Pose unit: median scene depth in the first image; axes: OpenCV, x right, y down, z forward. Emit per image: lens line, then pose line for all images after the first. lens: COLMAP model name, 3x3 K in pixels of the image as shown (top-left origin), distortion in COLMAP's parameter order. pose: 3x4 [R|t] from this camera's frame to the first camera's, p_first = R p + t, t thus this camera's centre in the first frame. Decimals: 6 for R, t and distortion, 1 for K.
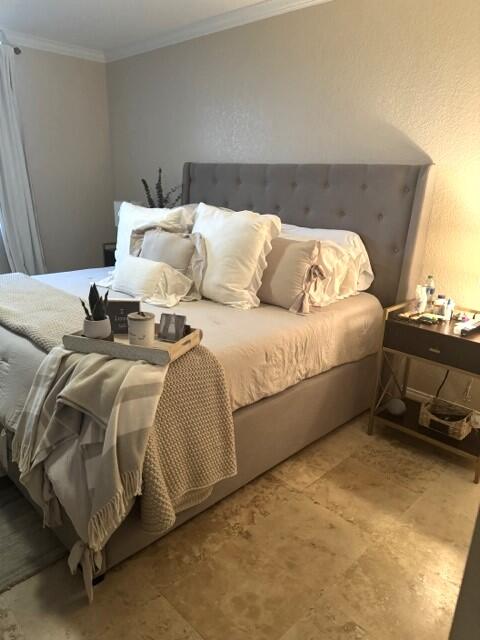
lens RADIAL K [[458.9, 0, 240.0], [0, 458.9, 320.0], [0, 0, 1]] dist [0.072002, -0.105278]
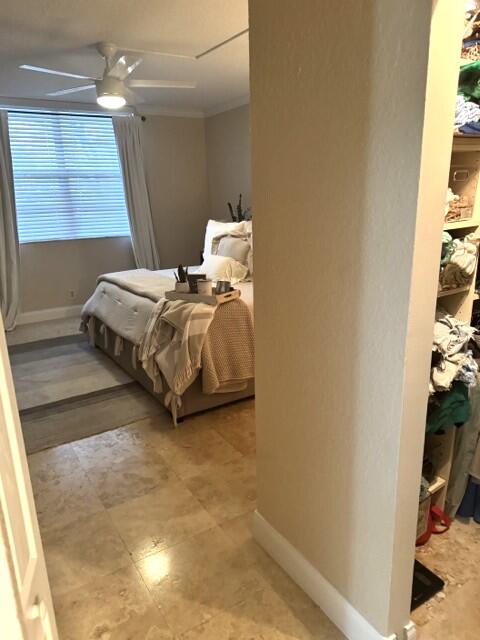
lens RADIAL K [[458.9, 0, 240.0], [0, 458.9, 320.0], [0, 0, 1]] dist [0.072002, -0.105278]
pose [[0.972582, 0.001949, -0.232553, 0.339929], [-0.009583, 0.999451, -0.031703, 0.201318], [0.232363, 0.033062, 0.972067, -0.721676]]
